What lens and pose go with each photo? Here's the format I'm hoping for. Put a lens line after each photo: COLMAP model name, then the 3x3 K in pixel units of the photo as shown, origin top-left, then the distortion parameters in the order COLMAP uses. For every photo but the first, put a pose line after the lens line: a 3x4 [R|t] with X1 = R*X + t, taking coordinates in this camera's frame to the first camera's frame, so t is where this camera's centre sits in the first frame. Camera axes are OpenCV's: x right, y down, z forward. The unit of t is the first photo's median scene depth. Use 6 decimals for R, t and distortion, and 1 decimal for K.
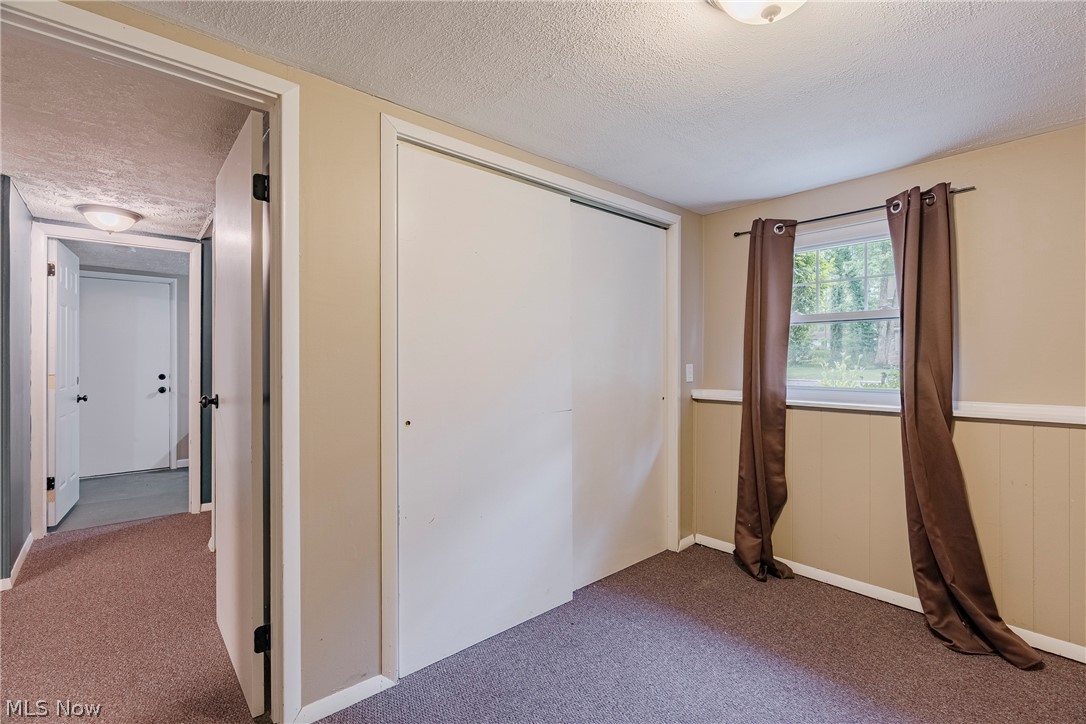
lens RADIAL K [[496.0, 0, 546.3], [0, 496.0, 364.7], [0, 0, 1]] dist [-0.010569, 0.001975]
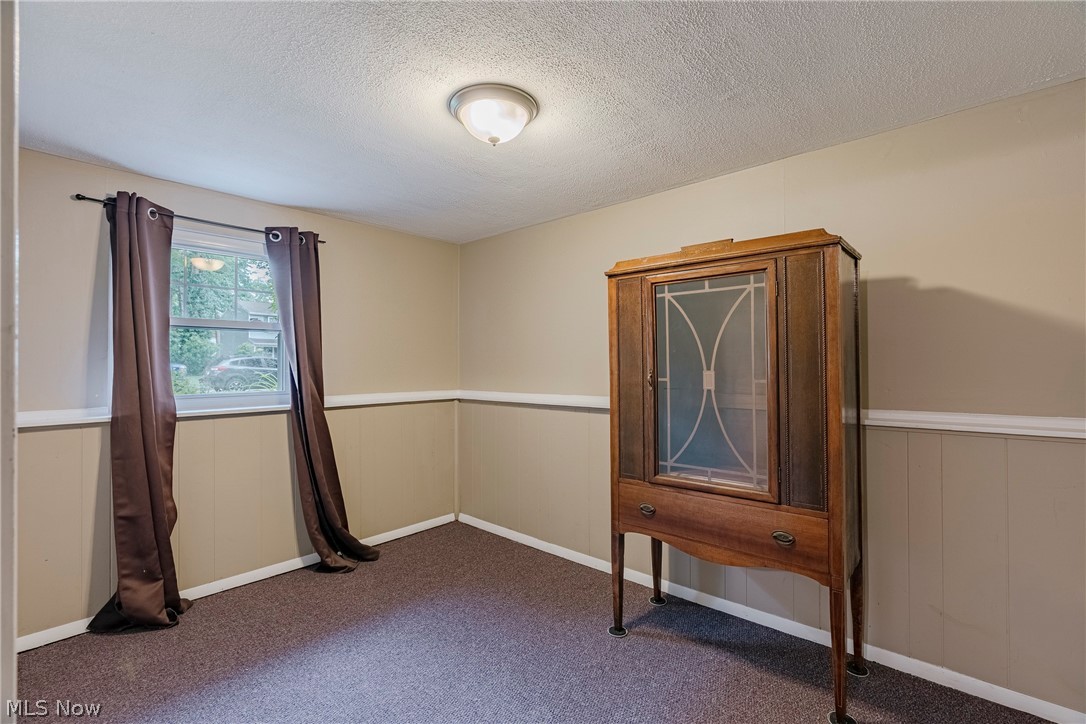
lens RADIAL K [[496.0, 0, 545.3], [0, 496.0, 364.7], [0, 0, 1]] dist [-0.010569, 0.001975]
pose [[-0.128740, 0.000950, 0.991678, -0.480748], [0.016289, 0.999867, 0.001157, -0.003407], [-0.991545, 0.016303, -0.128738, 0.456059]]
